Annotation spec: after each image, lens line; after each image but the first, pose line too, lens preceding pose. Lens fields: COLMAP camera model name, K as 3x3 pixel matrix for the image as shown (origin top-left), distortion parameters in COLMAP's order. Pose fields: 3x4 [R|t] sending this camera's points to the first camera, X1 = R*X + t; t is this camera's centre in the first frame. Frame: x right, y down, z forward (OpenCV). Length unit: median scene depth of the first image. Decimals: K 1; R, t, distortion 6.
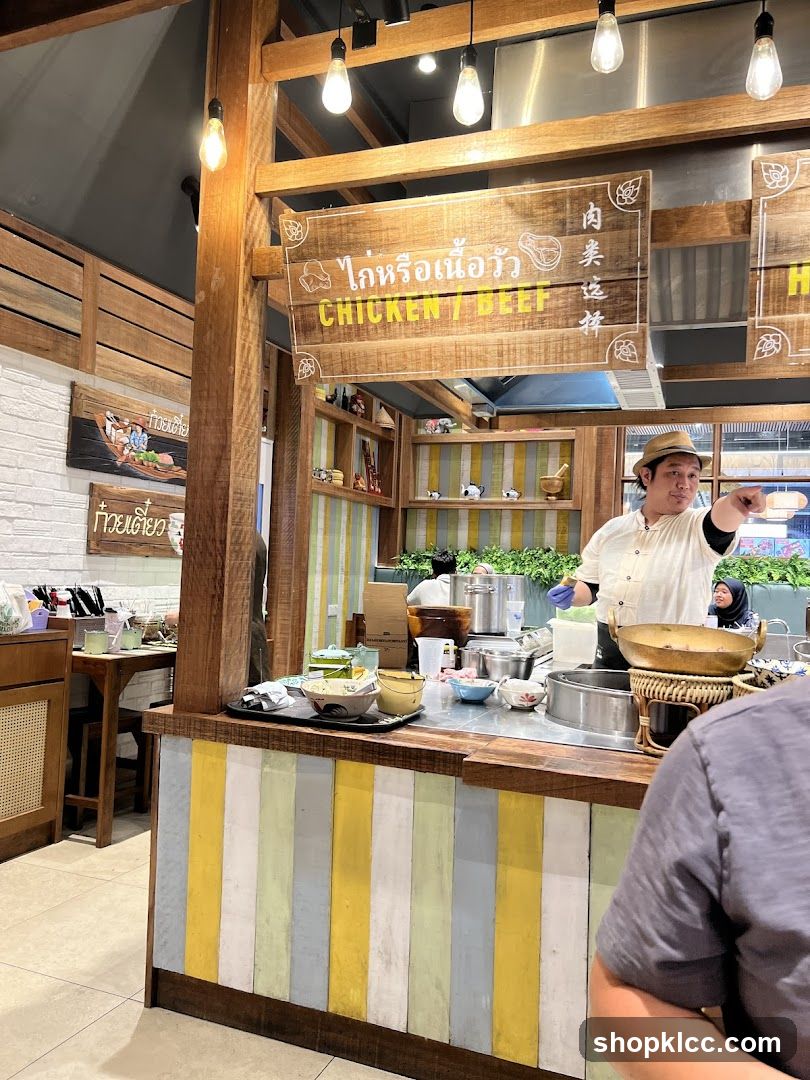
lens RADIAL K [[826.3, 0, 405.5], [0, 826.3, 541.6], [0, 0, 1]] dist [0.004941, 0.000646]
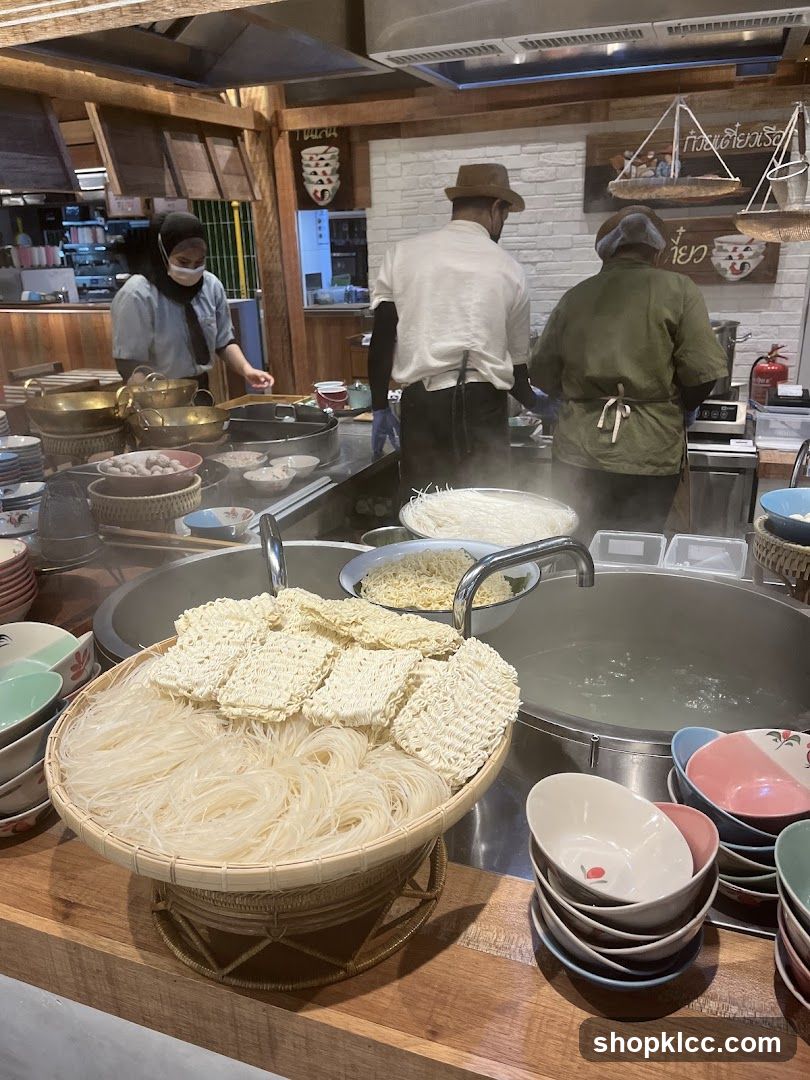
lens RADIAL K [[826.3, 0, 405.3], [0, 826.3, 540.5], [0, 0, 1]] dist [0.004941, 0.000646]
pose [[0.007308, 0.298811, -0.954284, 0.907010], [0.071916, 0.951682, 0.298546, -0.013201], [0.997384, -0.070810, -0.014535, 0.718707]]
